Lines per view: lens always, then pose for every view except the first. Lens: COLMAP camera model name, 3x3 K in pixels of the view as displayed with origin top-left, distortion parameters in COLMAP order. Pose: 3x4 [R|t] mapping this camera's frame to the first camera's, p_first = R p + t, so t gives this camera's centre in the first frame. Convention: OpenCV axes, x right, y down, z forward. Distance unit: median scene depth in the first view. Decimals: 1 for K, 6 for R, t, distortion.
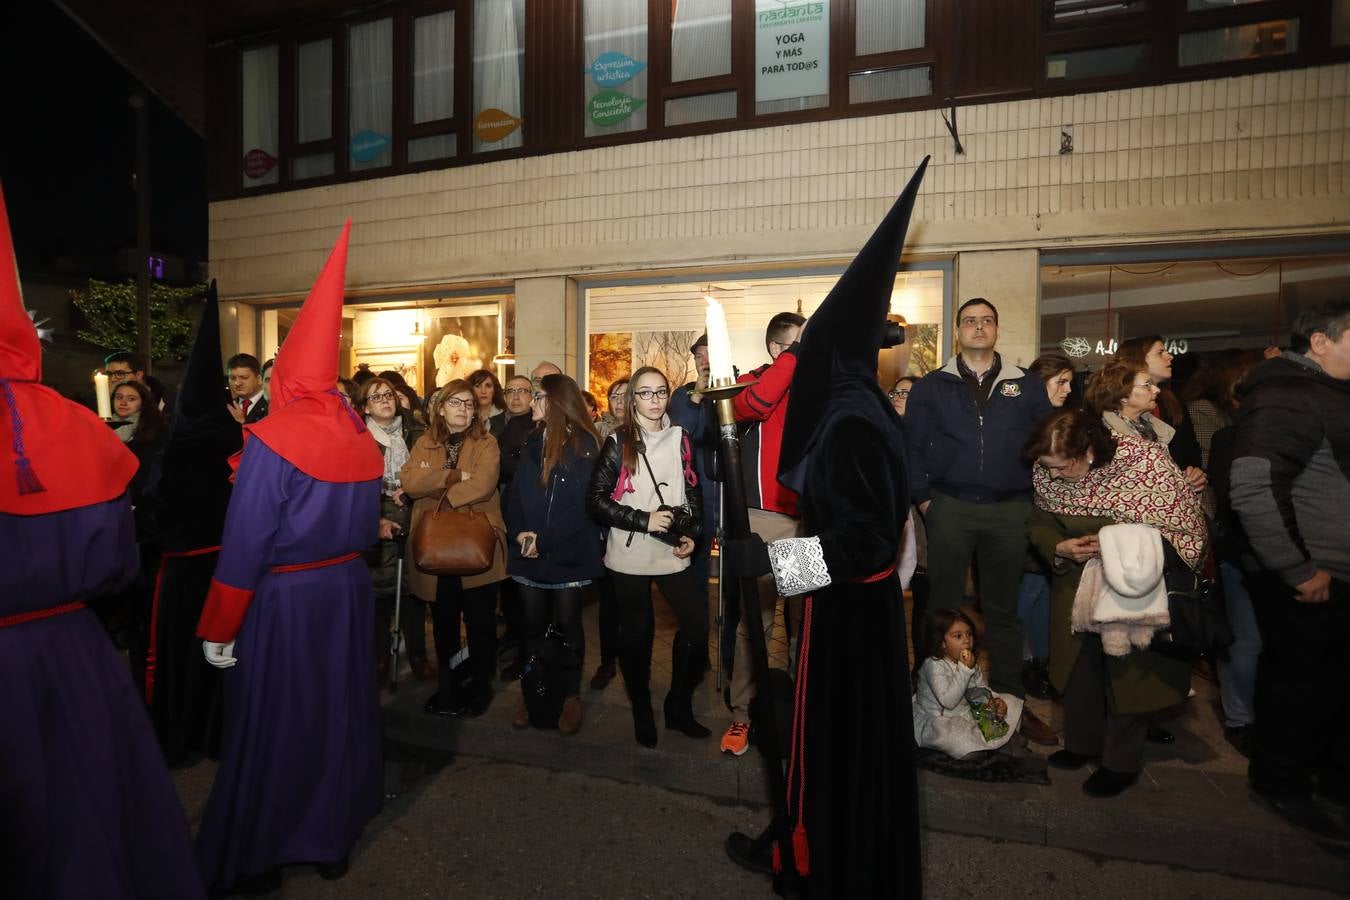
lens RADIAL K [[865.2, 0, 675.5], [0, 865.2, 432.3], [0, 0, 1]] dist [-0.116562, -0.000072]
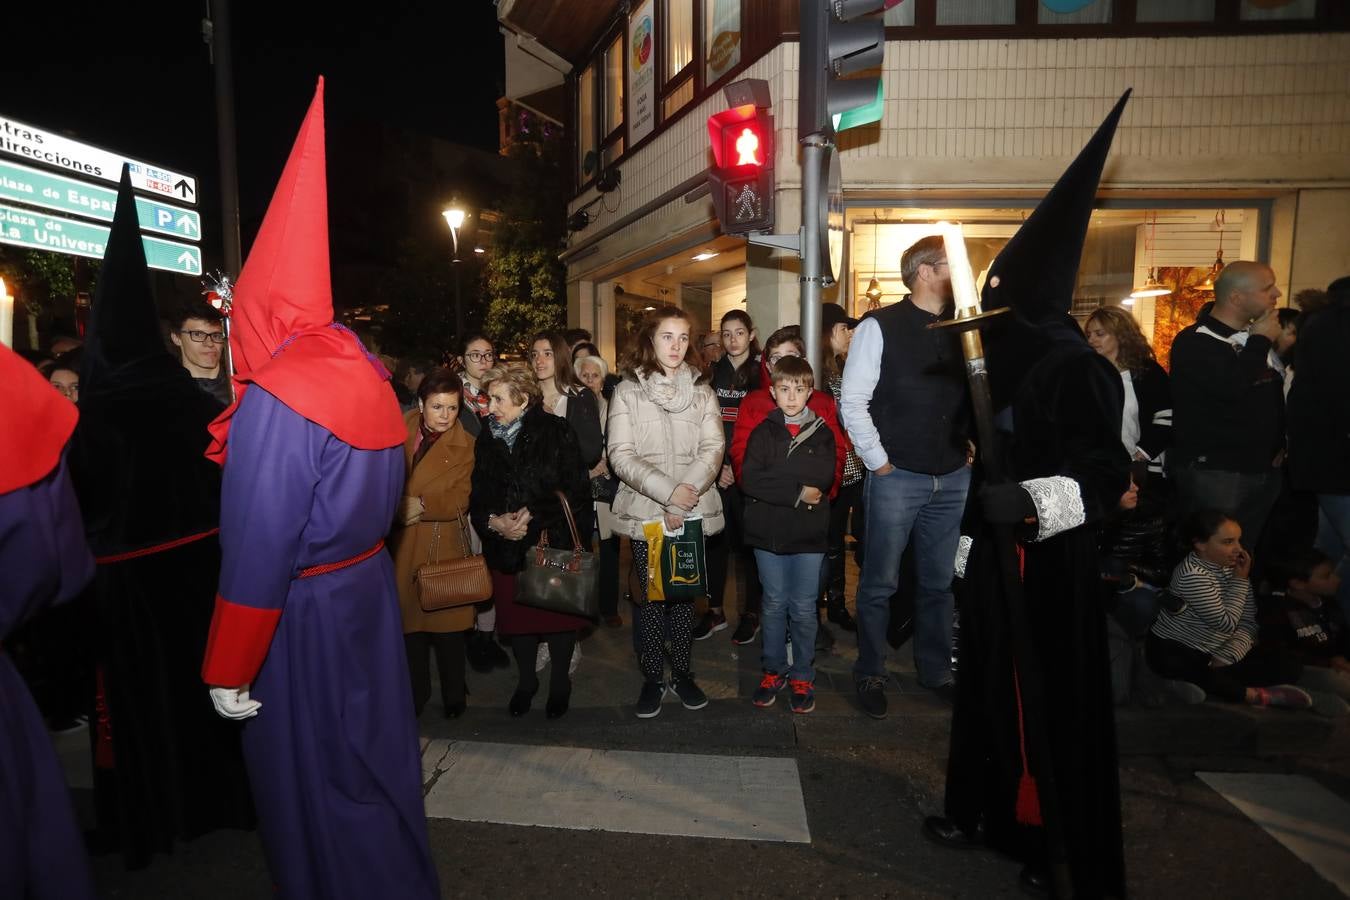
lens RADIAL K [[862.2, 0, 675.0], [0, 862.2, 450.0], [0, 0, 1]] dist [-0.046826, 0.041683]
pose [[0.922114, -0.056439, 0.382779, -0.471872], [0.022191, 0.995390, 0.093308, -0.007193], [-0.386281, -0.077546, 0.919116, 0.199903]]
